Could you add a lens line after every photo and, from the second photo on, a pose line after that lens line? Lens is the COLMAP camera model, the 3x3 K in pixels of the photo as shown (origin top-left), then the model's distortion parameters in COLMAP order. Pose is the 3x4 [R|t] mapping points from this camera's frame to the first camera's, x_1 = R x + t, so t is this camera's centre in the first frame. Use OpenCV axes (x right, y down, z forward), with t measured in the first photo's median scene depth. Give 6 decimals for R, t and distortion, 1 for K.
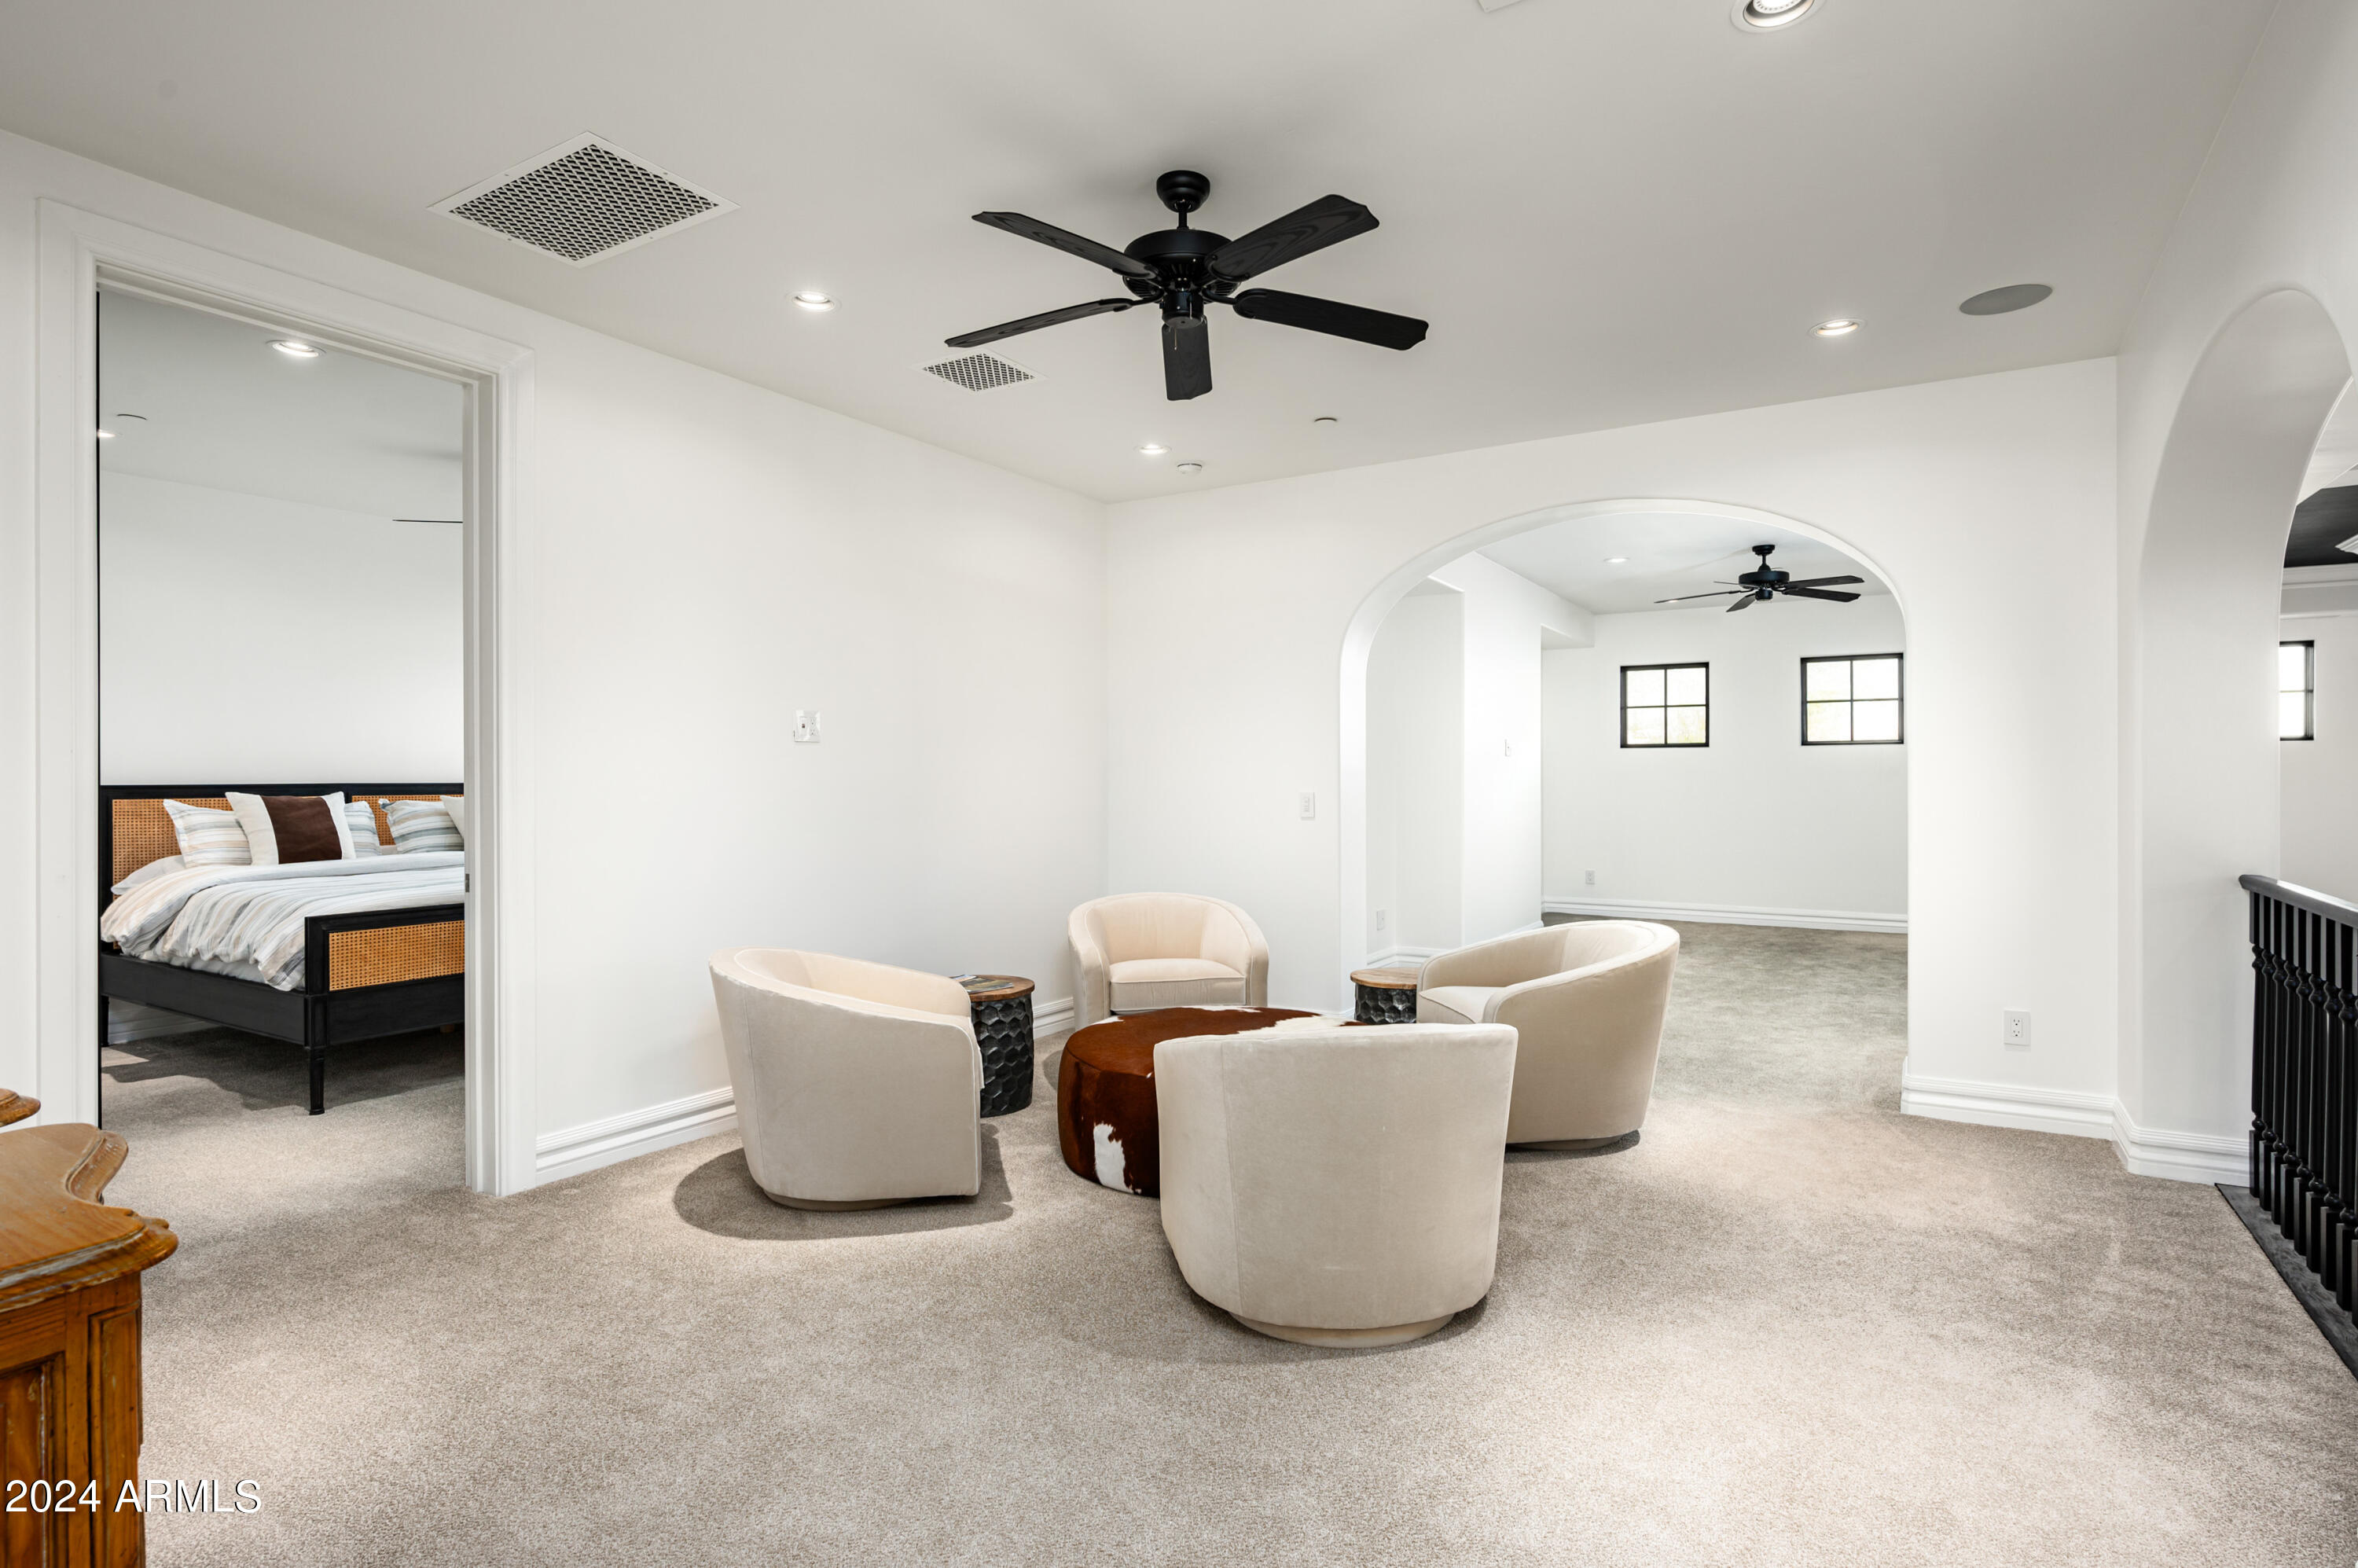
lens RADIAL K [[1204.2, 0, 1180.7], [0, 1204.2, 777.4], [0, 0, 1]] dist [-0.000385, -0.000244]
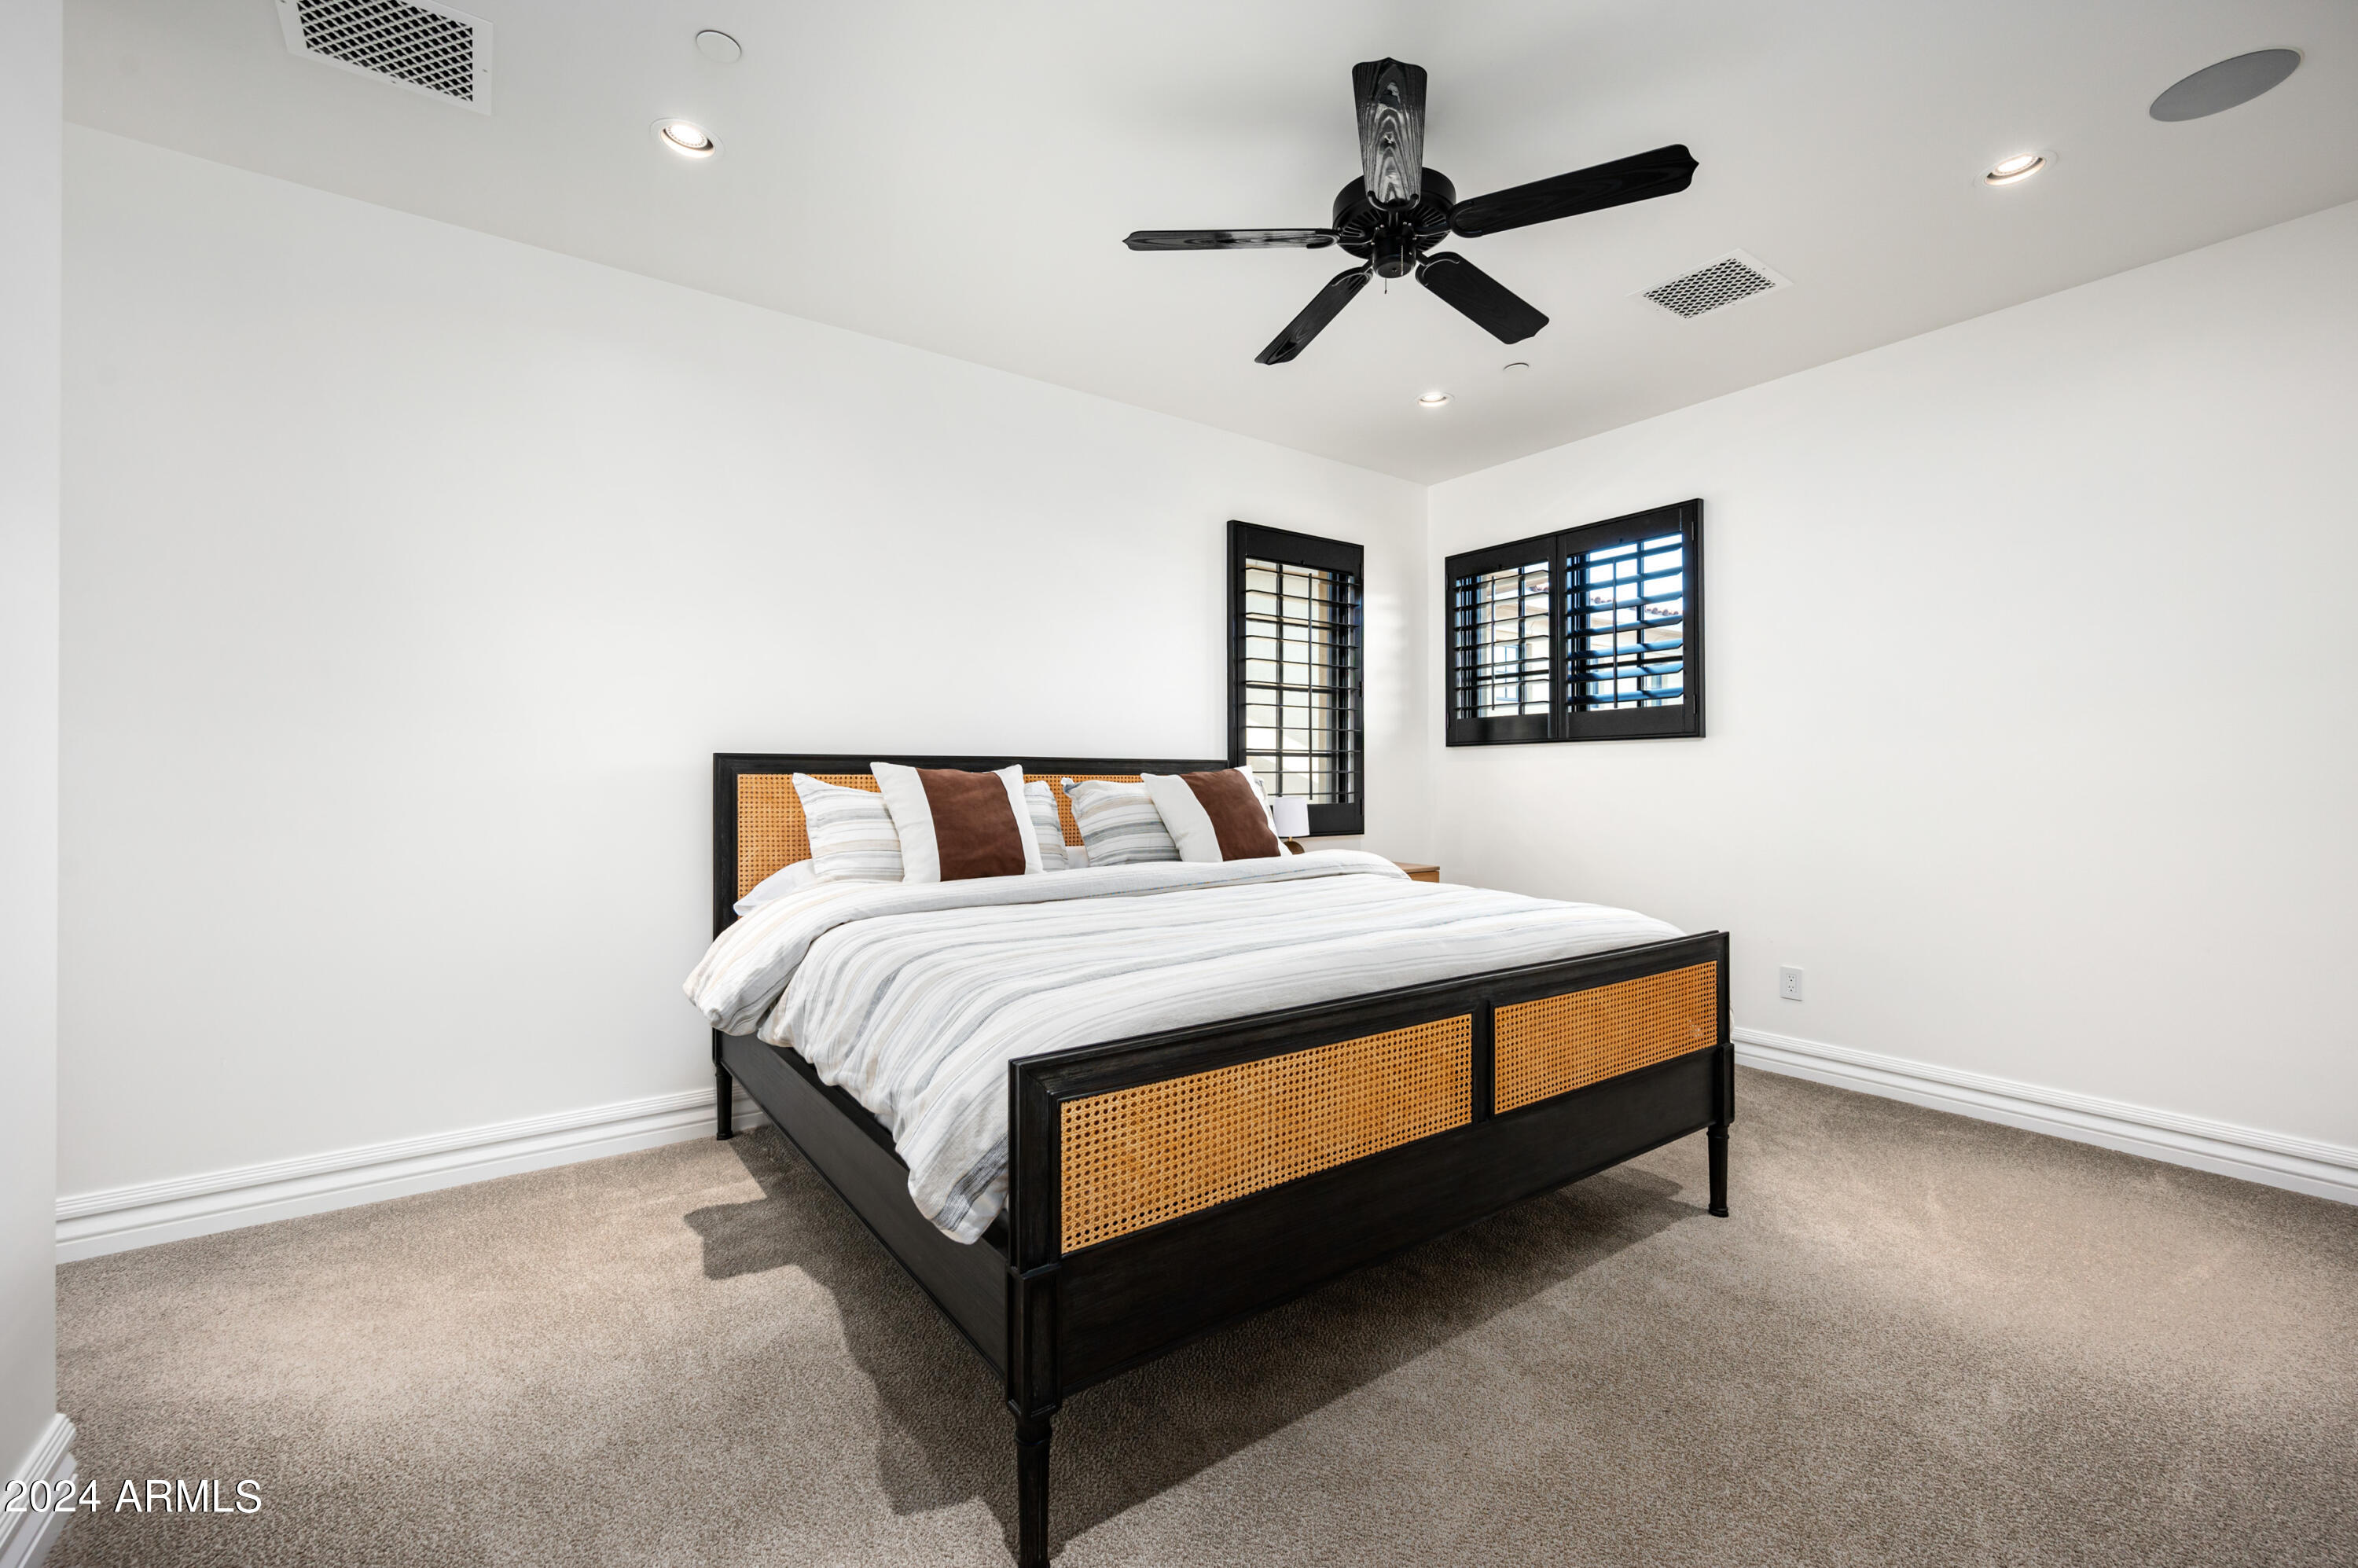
lens RADIAL K [[979.5, 0, 1179.0], [0, 979.5, 784.0], [0, 0, 1]] dist [0.000585, 0.000010]
pose [[0.924355, 0.002286, -0.381528, -0.446402], [-0.001184, 0.999994, 0.003123, 0.021878], [0.381533, -0.002435, 0.924352, 0.585401]]
